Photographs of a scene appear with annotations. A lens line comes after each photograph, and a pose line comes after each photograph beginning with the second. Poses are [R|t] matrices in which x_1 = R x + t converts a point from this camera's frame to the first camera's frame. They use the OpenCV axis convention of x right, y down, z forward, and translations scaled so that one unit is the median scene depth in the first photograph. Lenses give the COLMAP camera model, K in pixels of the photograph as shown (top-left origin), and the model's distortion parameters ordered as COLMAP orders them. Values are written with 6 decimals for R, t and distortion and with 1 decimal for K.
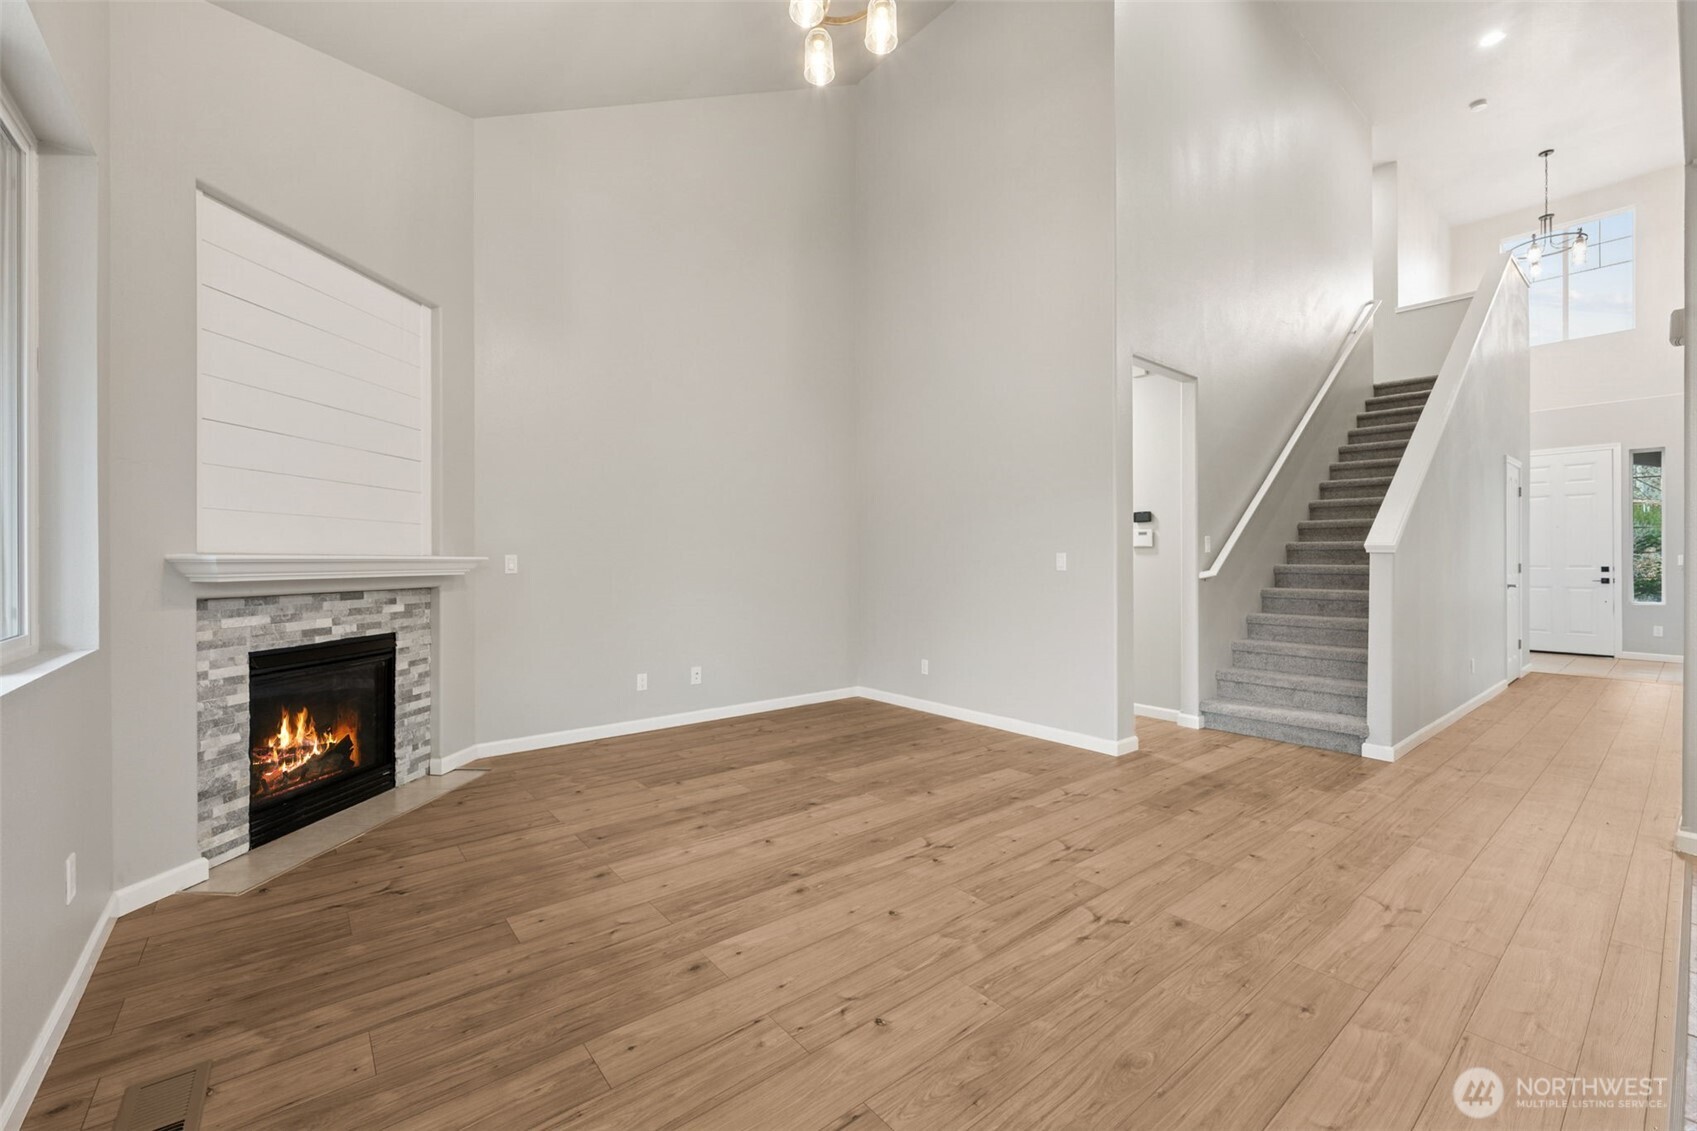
lens RADIAL K [[722.8, 0, 848.5], [0, 722.8, 565.5], [0, 0, 1]] dist [0.000036, -0.000071]
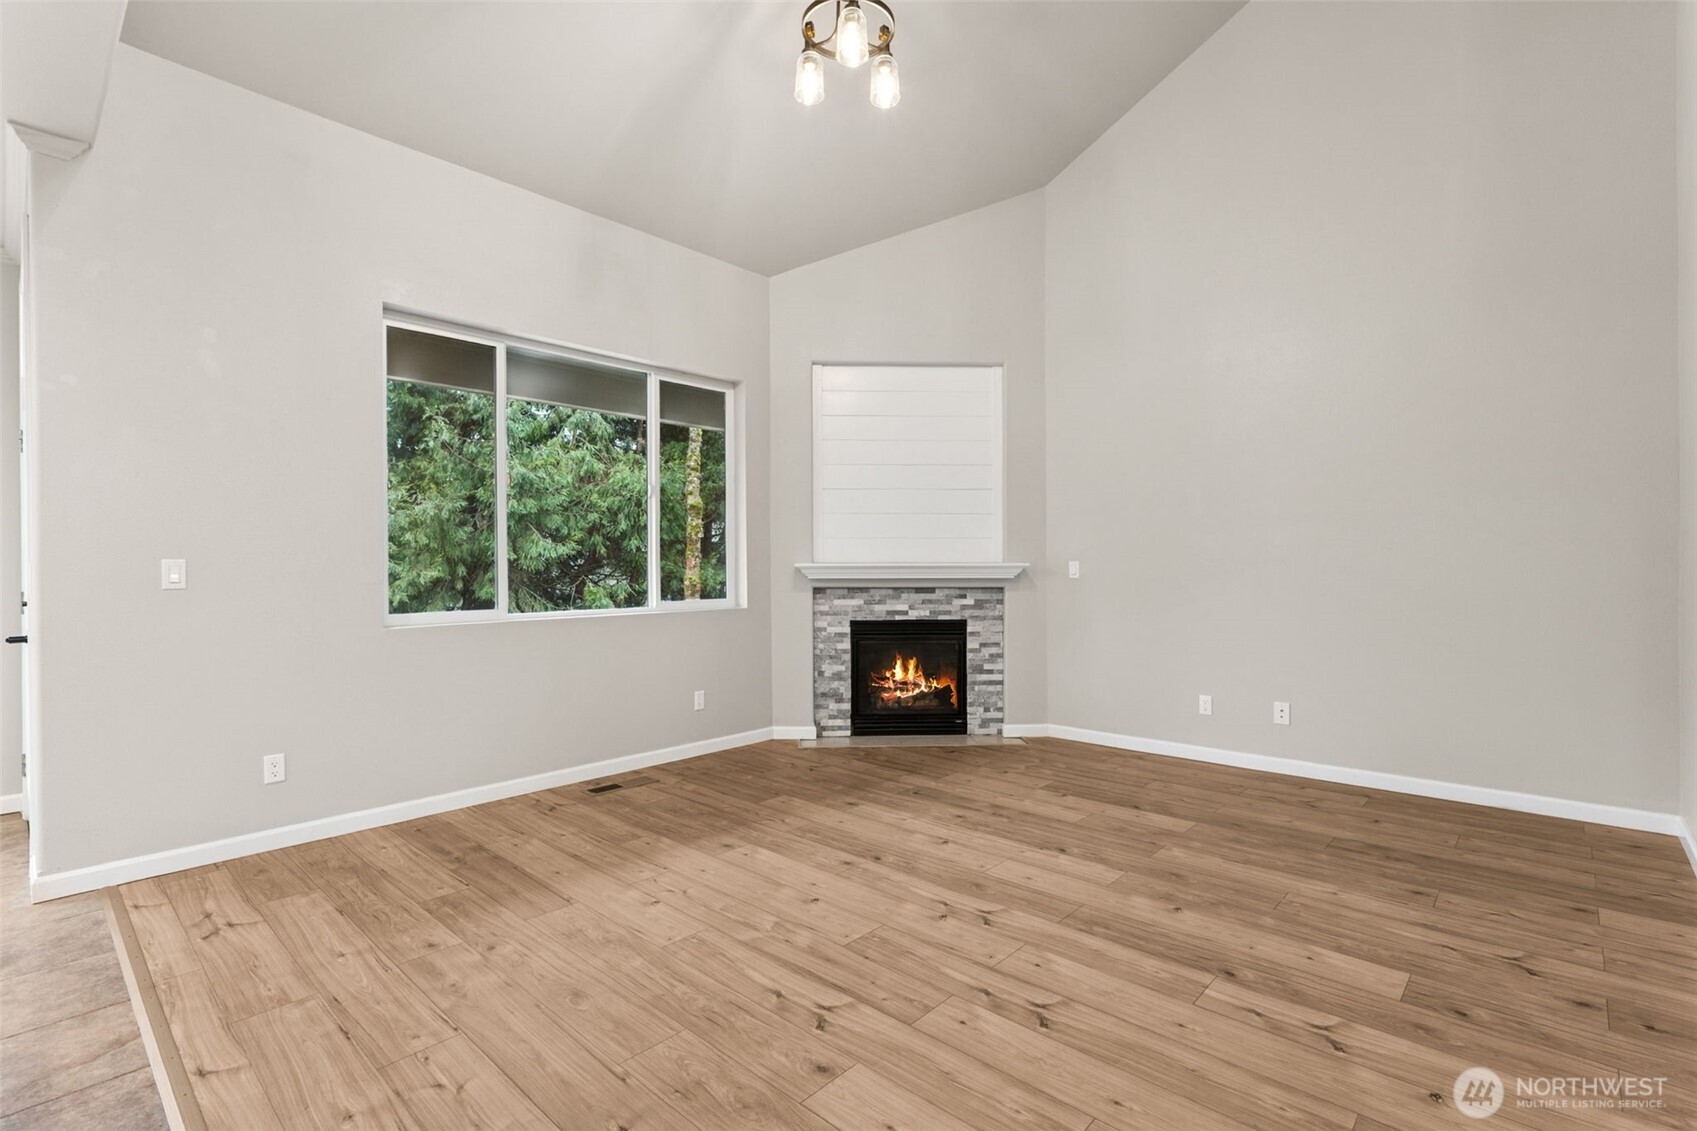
lens RADIAL K [[782.9, 0, 848.5], [0, 782.9, 565.5], [0, 0, 1]] dist [-0.000672, -0.000130]
pose [[0.129146, 0.000959, -0.991625, 0.888927], [-0.004595, 0.999989, 0.000369, -0.009264], [0.991615, 0.004509, 0.129150, 0.659189]]
